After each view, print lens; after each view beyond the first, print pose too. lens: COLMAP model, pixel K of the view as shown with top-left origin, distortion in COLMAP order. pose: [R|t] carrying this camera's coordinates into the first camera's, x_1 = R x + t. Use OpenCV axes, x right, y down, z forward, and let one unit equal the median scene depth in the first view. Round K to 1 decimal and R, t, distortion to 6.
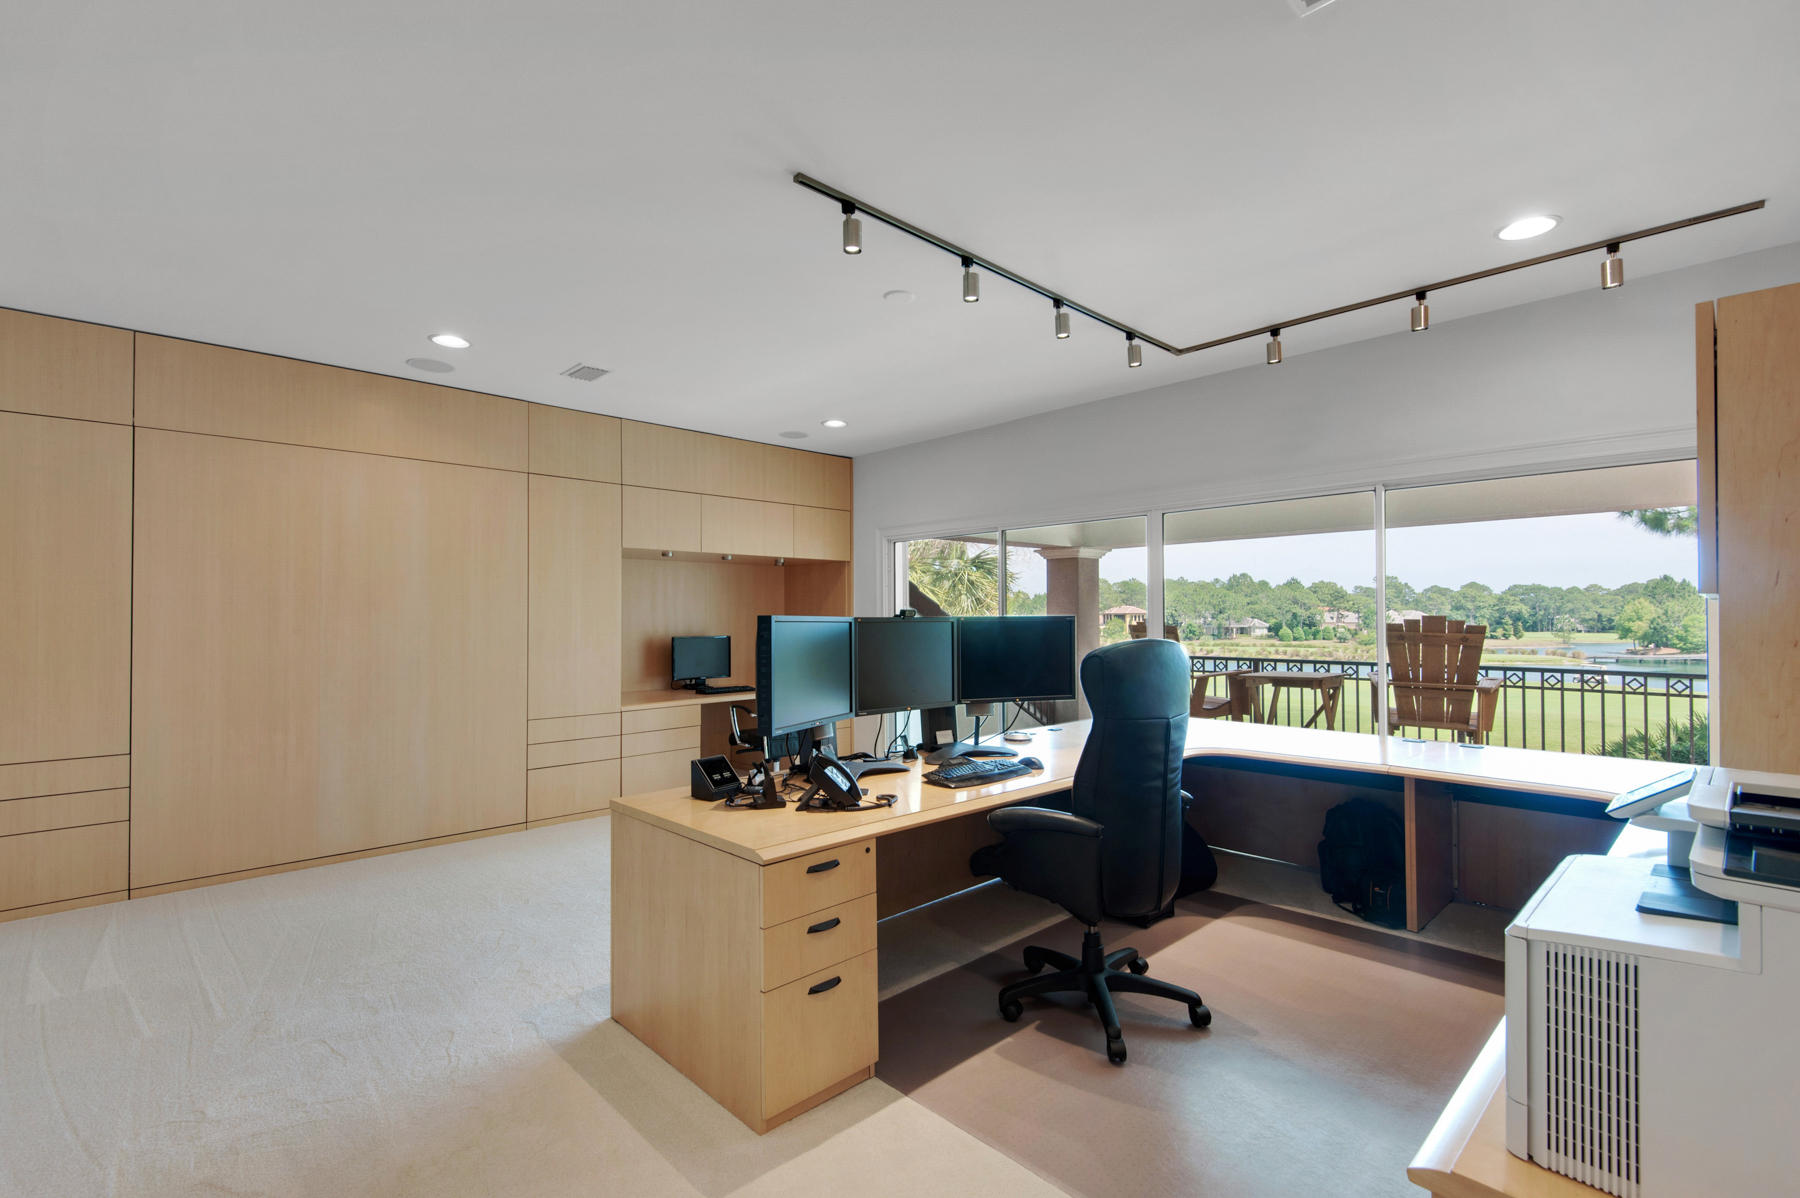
lens RADIAL K [[812.3, 0, 904.5], [0, 812.3, 604.4], [0, 0, 1]] dist [0.024243, -0.010129]
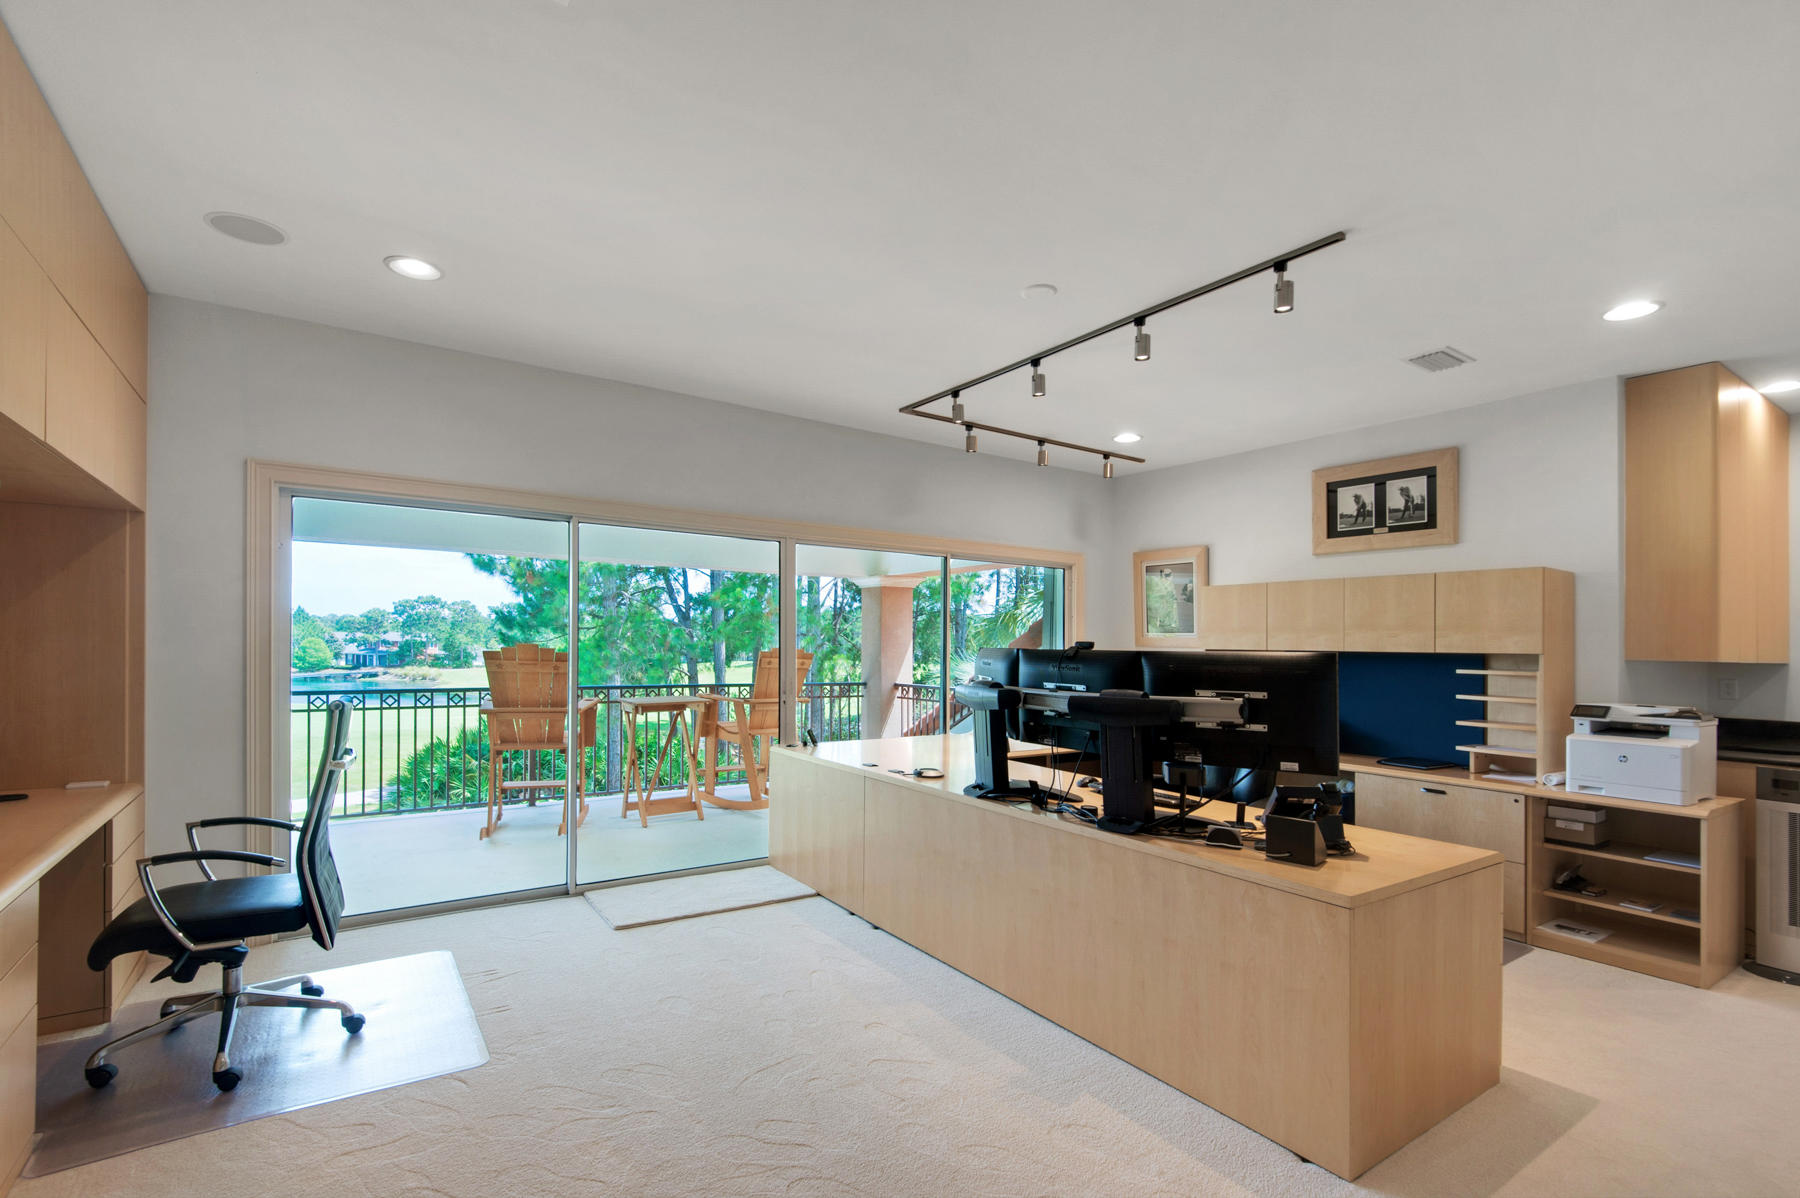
lens RADIAL K [[807.3, 0, 917.7], [0, 807.3, 646.2], [0, 0, 1]] dist [0.000967, -0.000300]
pose [[0.141032, 0.003543, 0.989999, -0.463282], [-0.027516, 0.999621, 0.000342, 0.008577], [-0.989623, -0.027289, 0.141076, 0.529866]]
